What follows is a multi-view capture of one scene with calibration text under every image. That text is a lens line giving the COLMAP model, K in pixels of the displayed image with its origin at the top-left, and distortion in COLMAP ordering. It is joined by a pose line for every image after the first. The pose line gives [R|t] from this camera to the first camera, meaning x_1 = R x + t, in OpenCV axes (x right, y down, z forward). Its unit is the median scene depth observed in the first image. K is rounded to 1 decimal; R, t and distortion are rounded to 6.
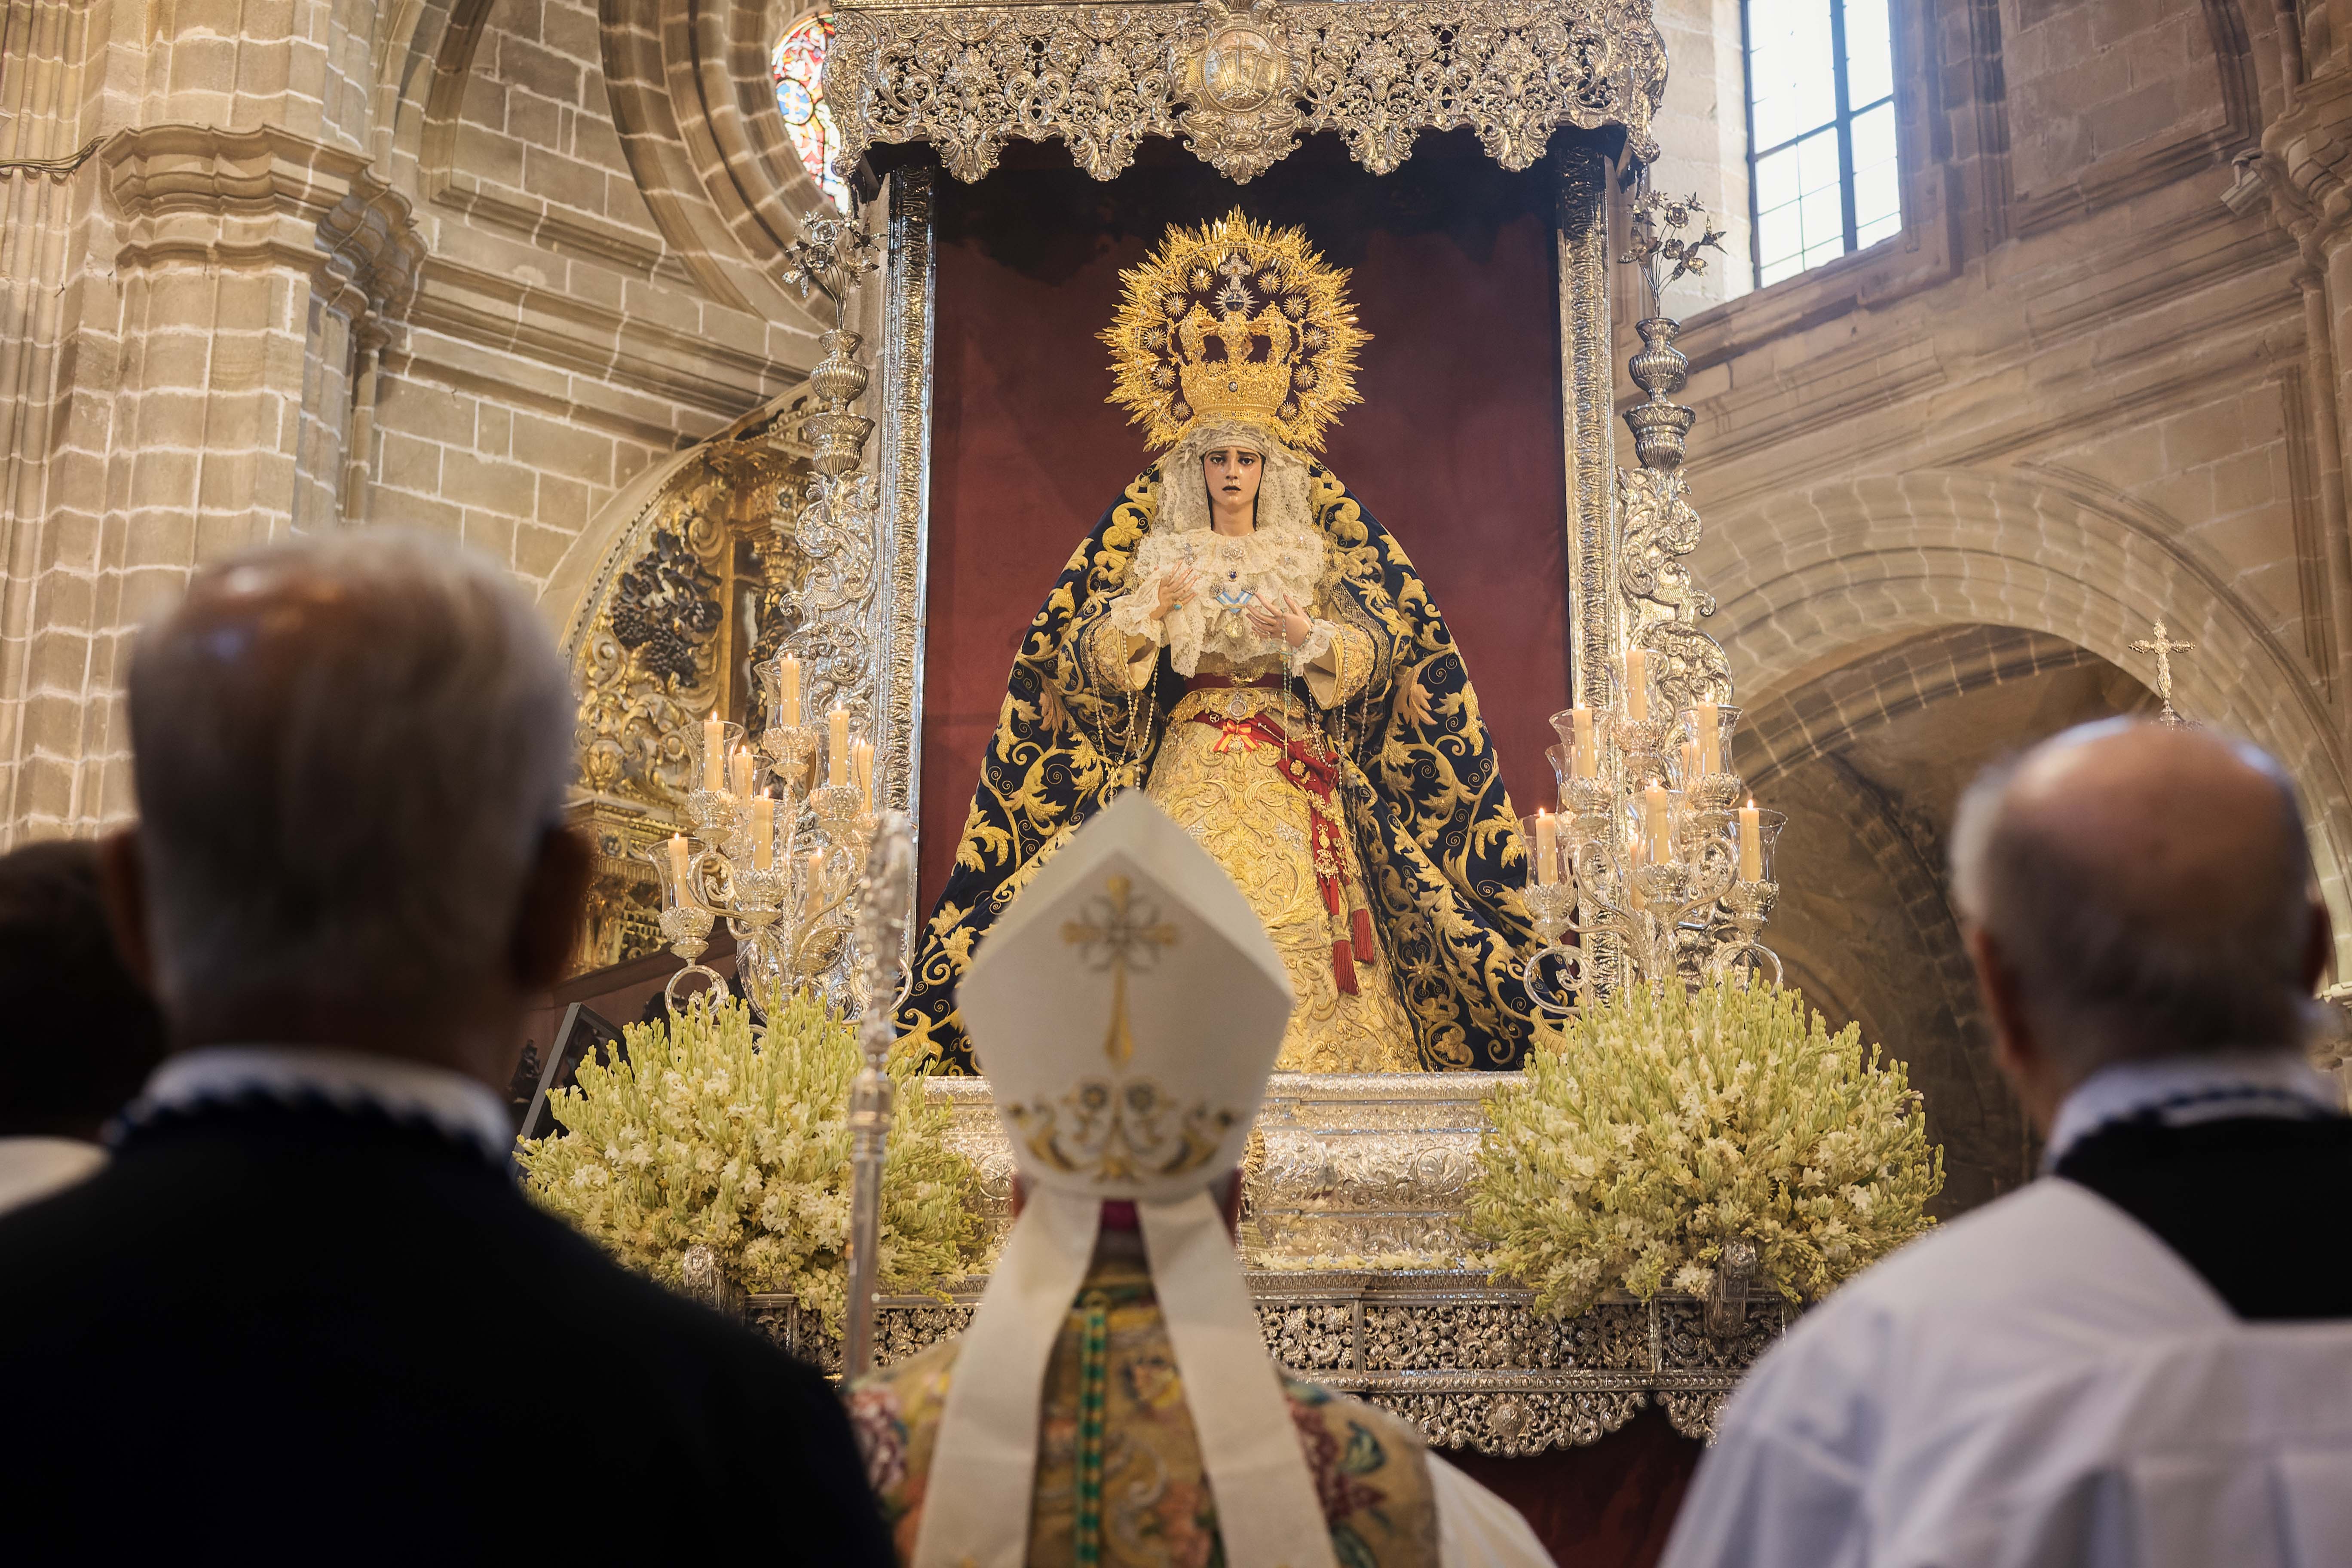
lens RADIAL K [[3304.6, 0, 1176.0], [0, 3304.6, 784.0], [0, 0, 1]] dist [0.000653, 0.060853]
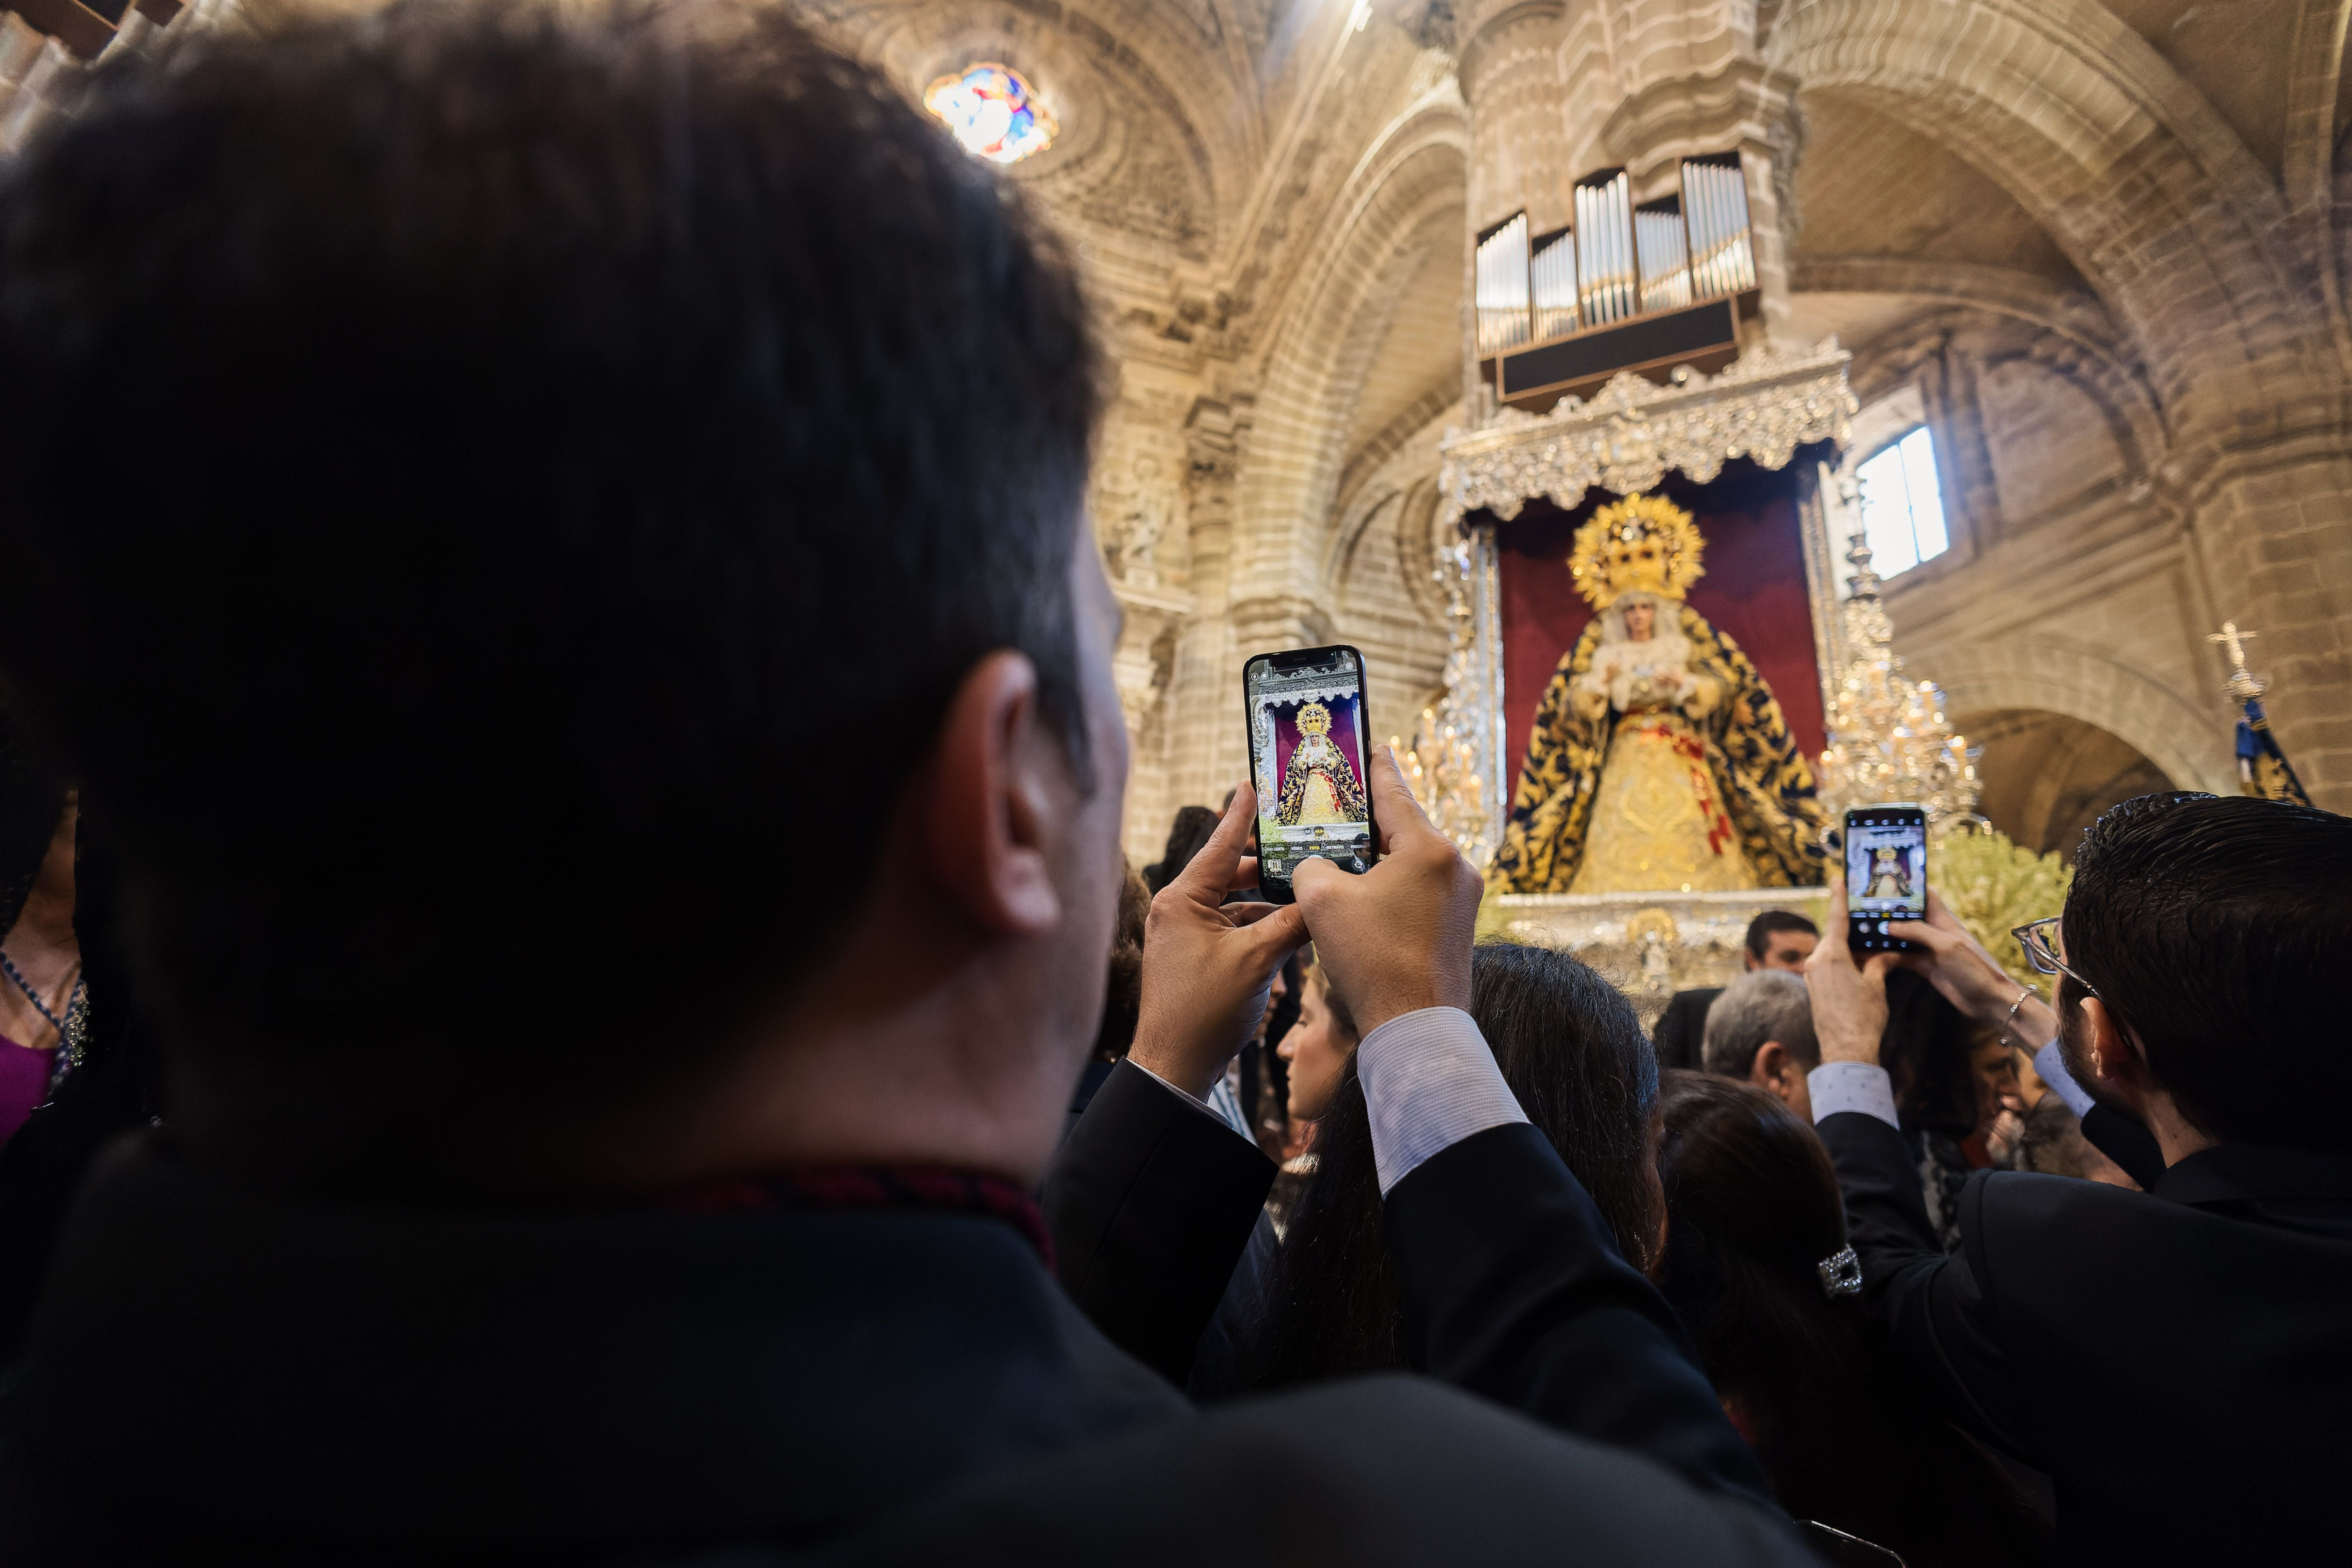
lens RADIAL K [[1016.8, 0, 1165.7], [0, 1016.8, 787.1], [0, 0, 1]] dist [-0.024566, 0.013425]
pose [[0.905899, -0.064279, -0.418588, 0.006603], [0.048200, 0.997641, -0.048887, 0.034236], [0.420743, 0.024111, 0.906859, 0.277555]]
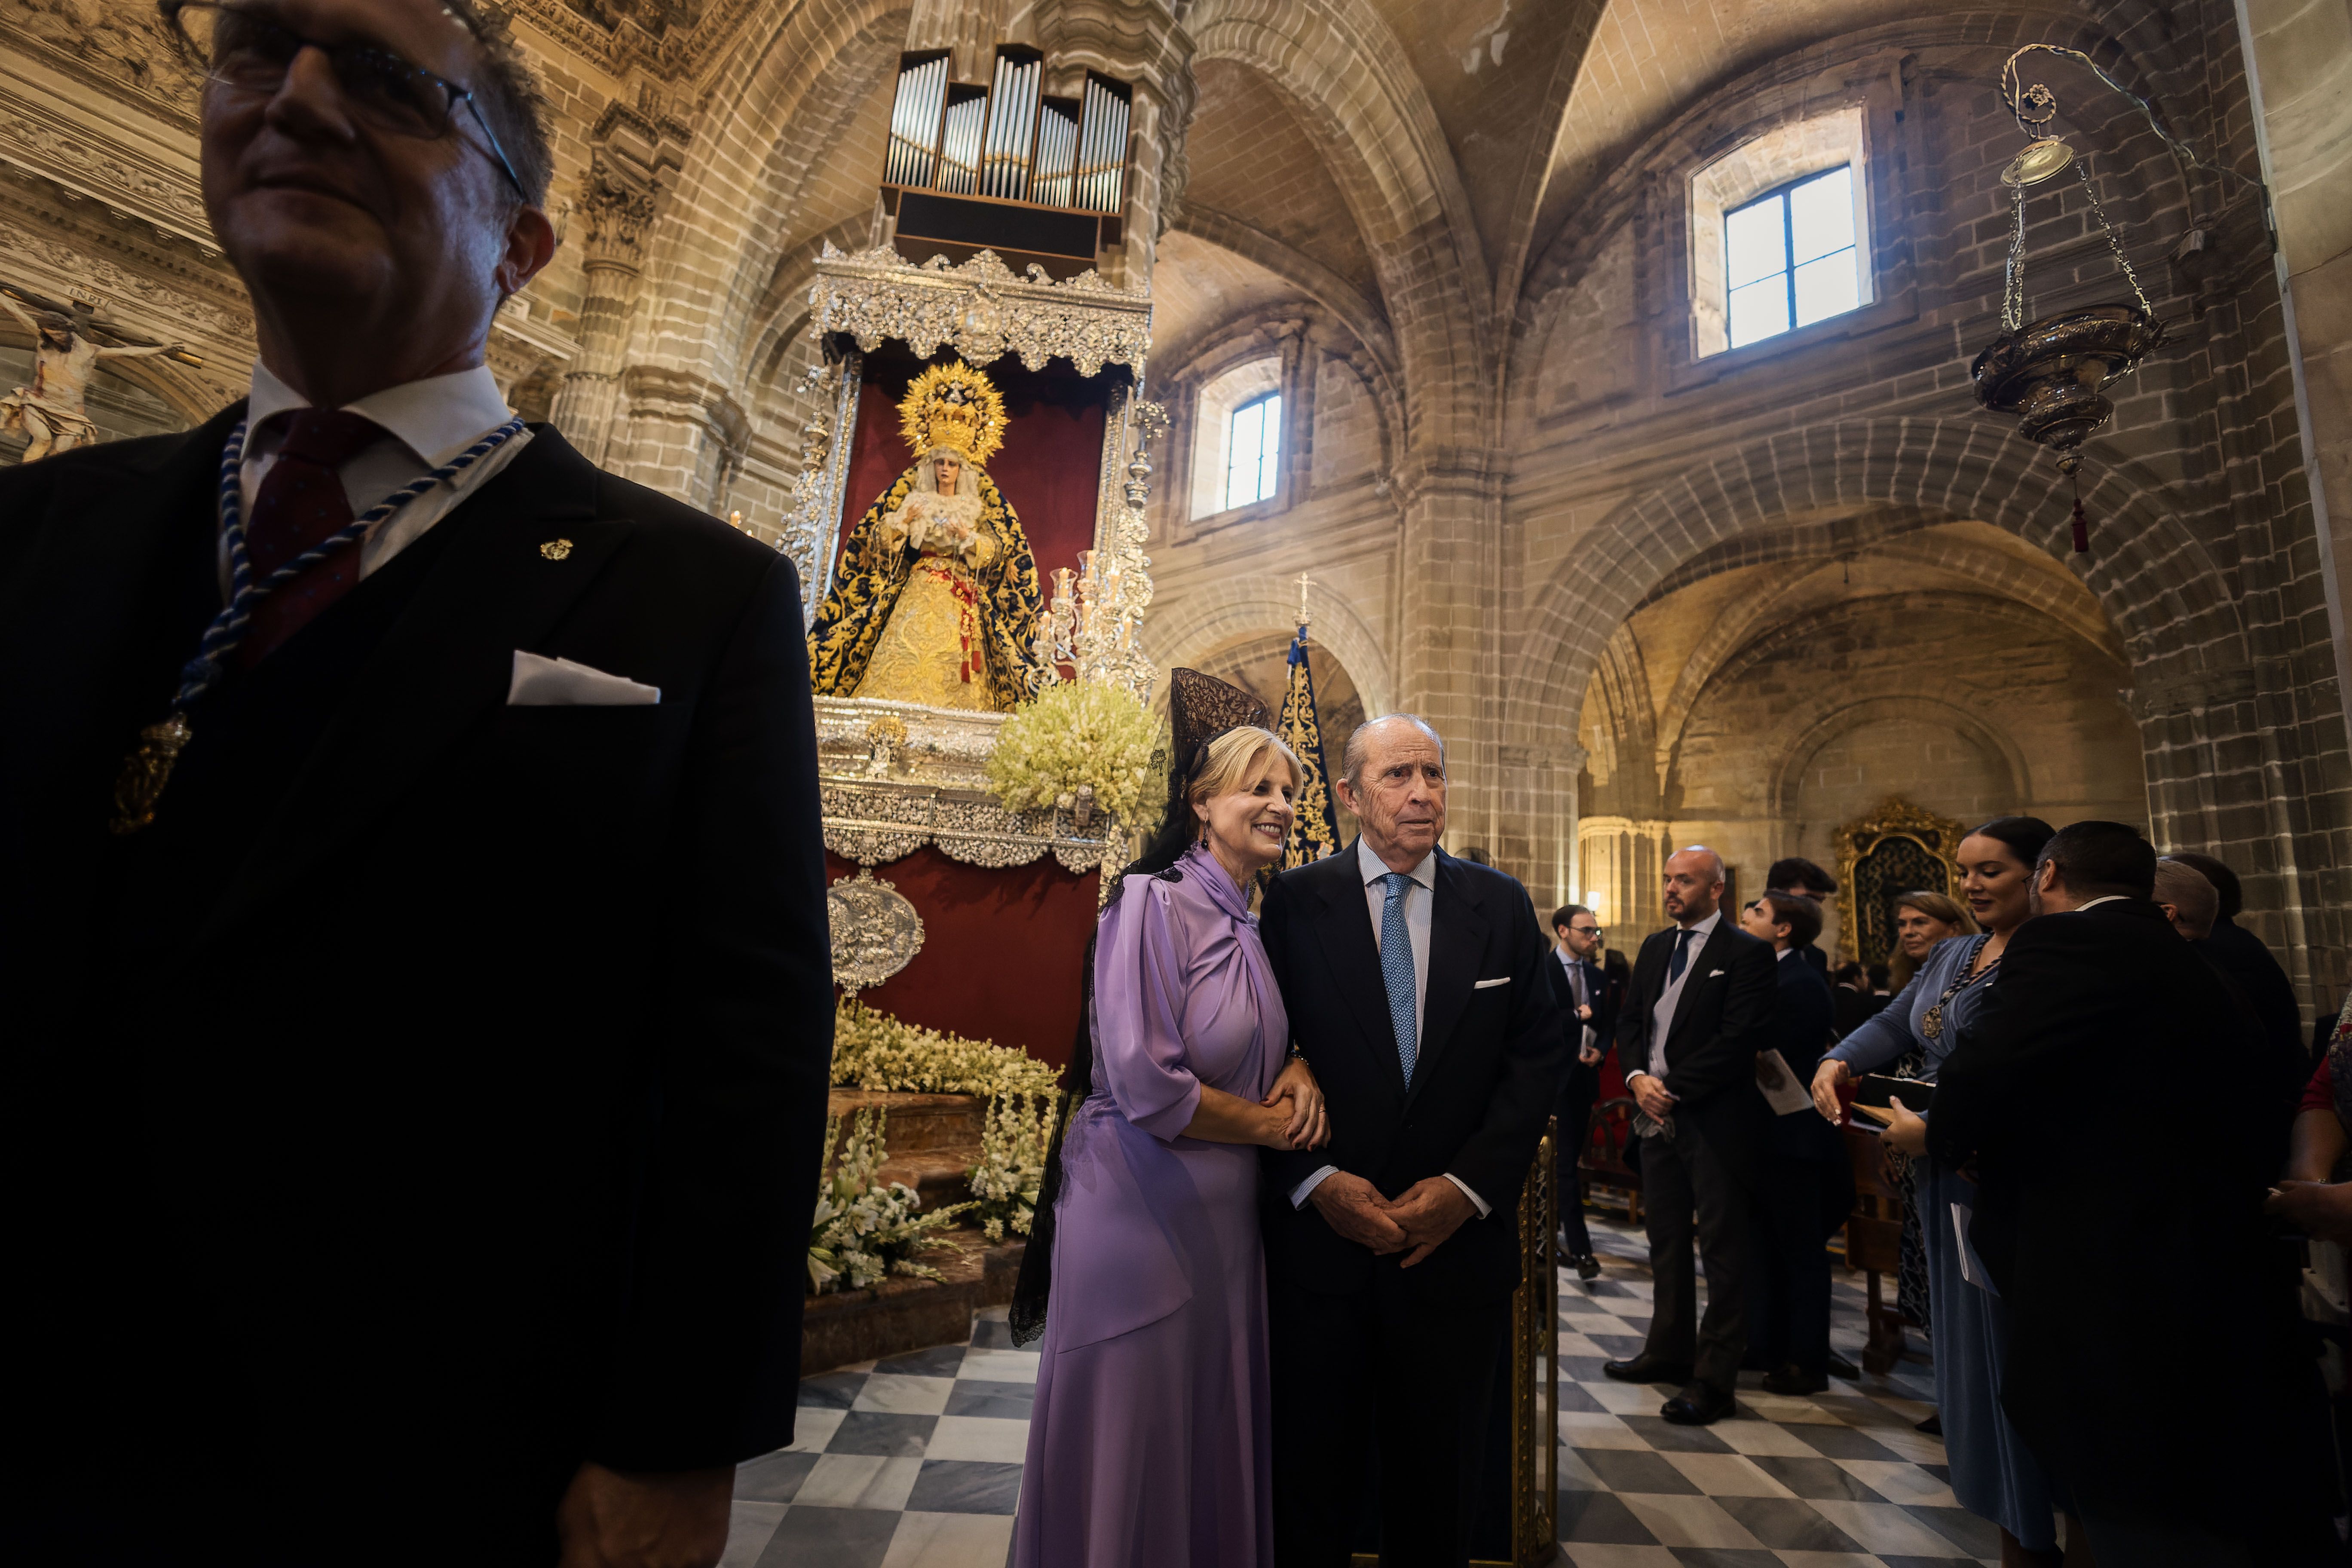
lens RADIAL K [[1009.0, 0, 1176.3], [0, 1009.0, 786.3], [0, 0, 1]] dist [-0.017101, 0.010314]
pose [[0.987832, 0.095023, 0.123122, 0.115004], [-0.106297, 0.990390, 0.088476, 0.053812], [-0.113532, -0.100486, 0.988440, 0.217014]]
